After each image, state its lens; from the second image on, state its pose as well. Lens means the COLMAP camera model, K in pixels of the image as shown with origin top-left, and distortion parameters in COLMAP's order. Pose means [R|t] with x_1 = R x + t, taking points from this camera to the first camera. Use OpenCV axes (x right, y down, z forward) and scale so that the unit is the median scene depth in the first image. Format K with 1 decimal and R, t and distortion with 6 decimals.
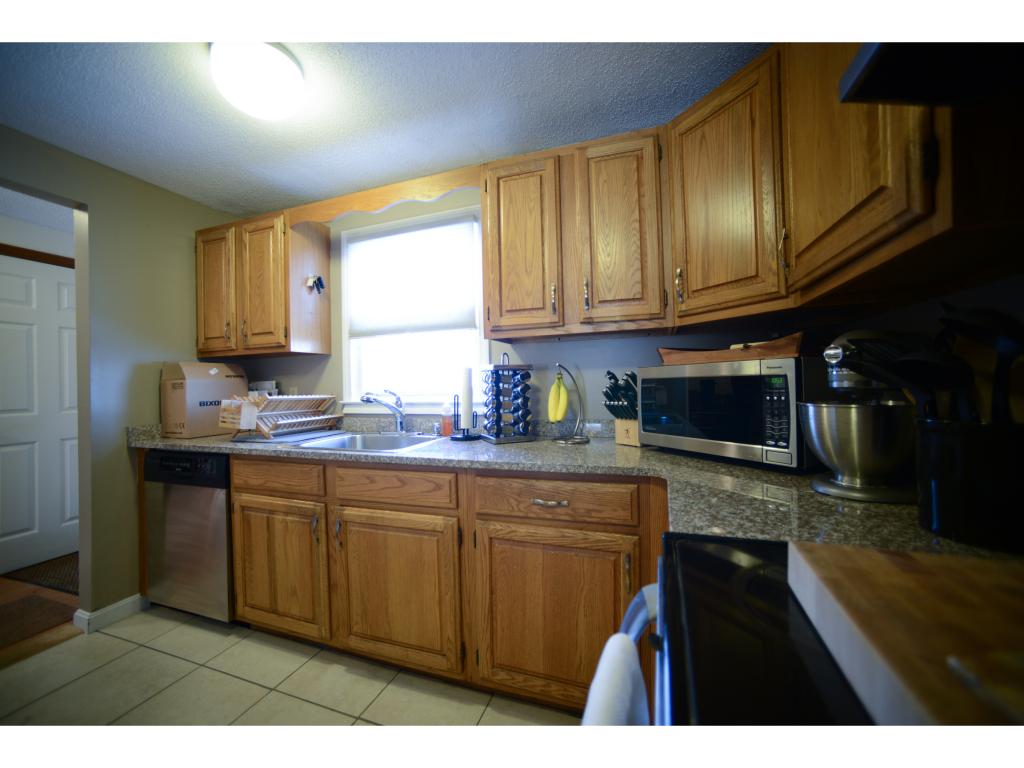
lens RADIAL K [[403.3, 0, 511.5], [0, 403.3, 383.9], [0, 0, 1]] dist [0.000530, 0.000054]
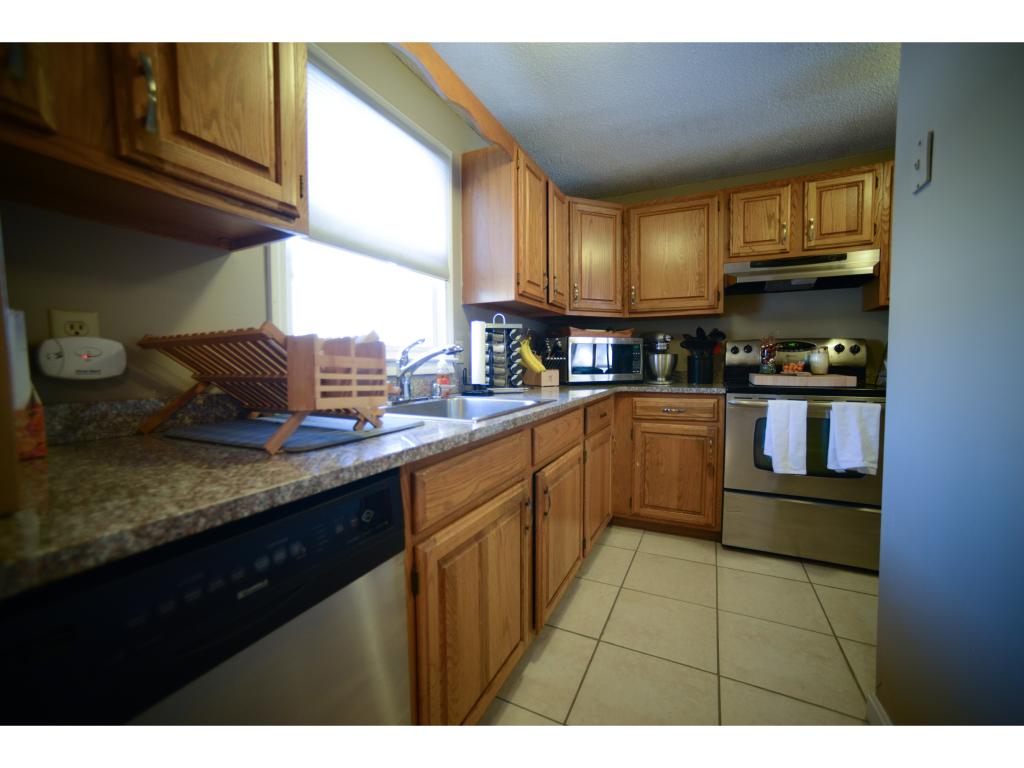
lens RADIAL K [[403.3, 0, 513.8], [0, 403.3, 377.7], [0, 0, 1]] dist [0.000530, 0.000054]
pose [[0.093501, -0.019505, 0.995428, -1.135045], [0.002758, 0.999809, 0.019332, 0.078862], [-0.995615, 0.000938, 0.093537, 0.869779]]
